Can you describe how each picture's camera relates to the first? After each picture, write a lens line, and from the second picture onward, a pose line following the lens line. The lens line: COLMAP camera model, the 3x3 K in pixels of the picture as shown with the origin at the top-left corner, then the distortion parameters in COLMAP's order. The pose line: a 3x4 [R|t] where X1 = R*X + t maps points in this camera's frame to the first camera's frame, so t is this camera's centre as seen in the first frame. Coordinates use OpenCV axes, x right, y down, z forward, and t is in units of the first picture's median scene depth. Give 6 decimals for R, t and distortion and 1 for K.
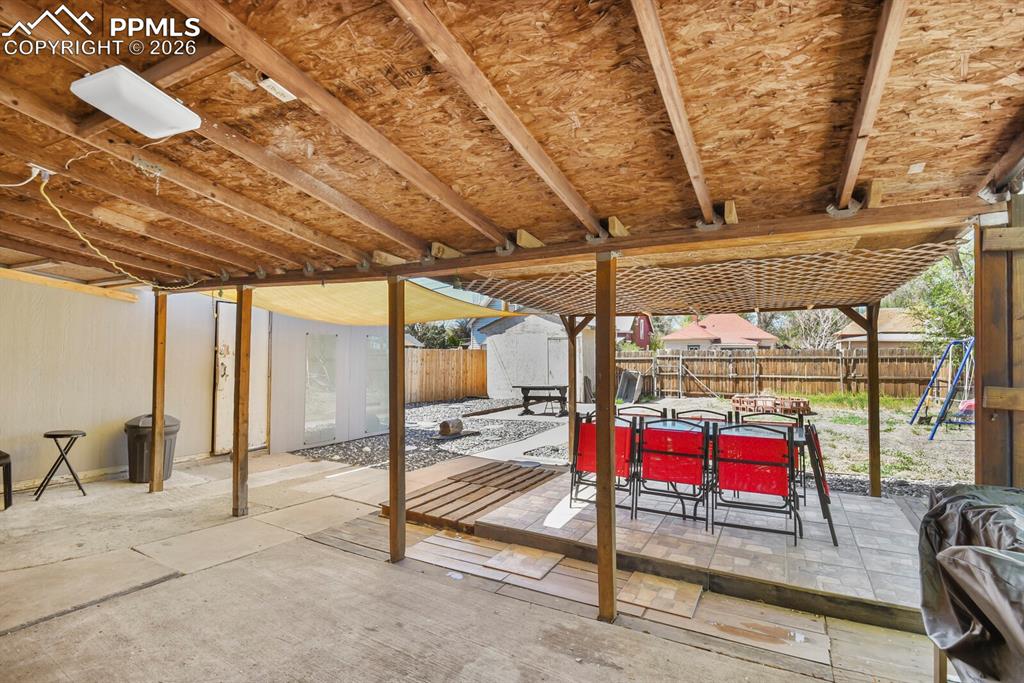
lens RADIAL K [[496.3, 0, 511.1], [0, 496.3, 340.2], [0, 0, 1]] dist [-0.002683, -0.008056]
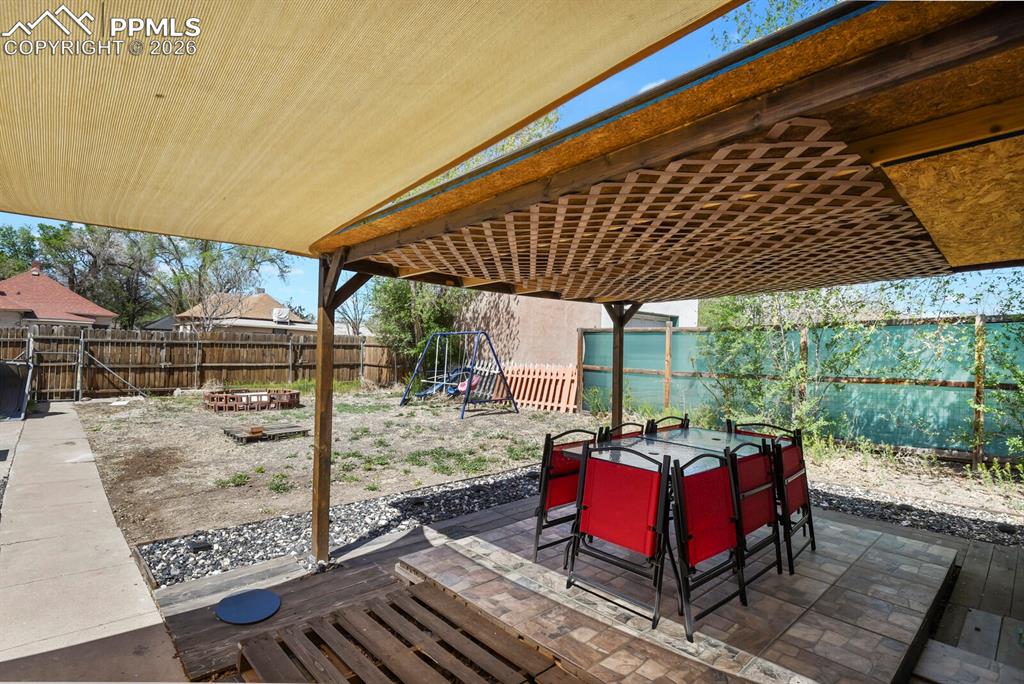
lens RADIAL K [[496.3, 0, 511.1], [0, 496.3, 340.7], [0, 0, 1]] dist [-0.002683, -0.008056]
pose [[0.305257, 0.018893, 0.952083, -0.115142], [-0.053942, 0.998541, -0.002520, 0.007804], [-0.950741, -0.050588, 0.305831, 0.272201]]
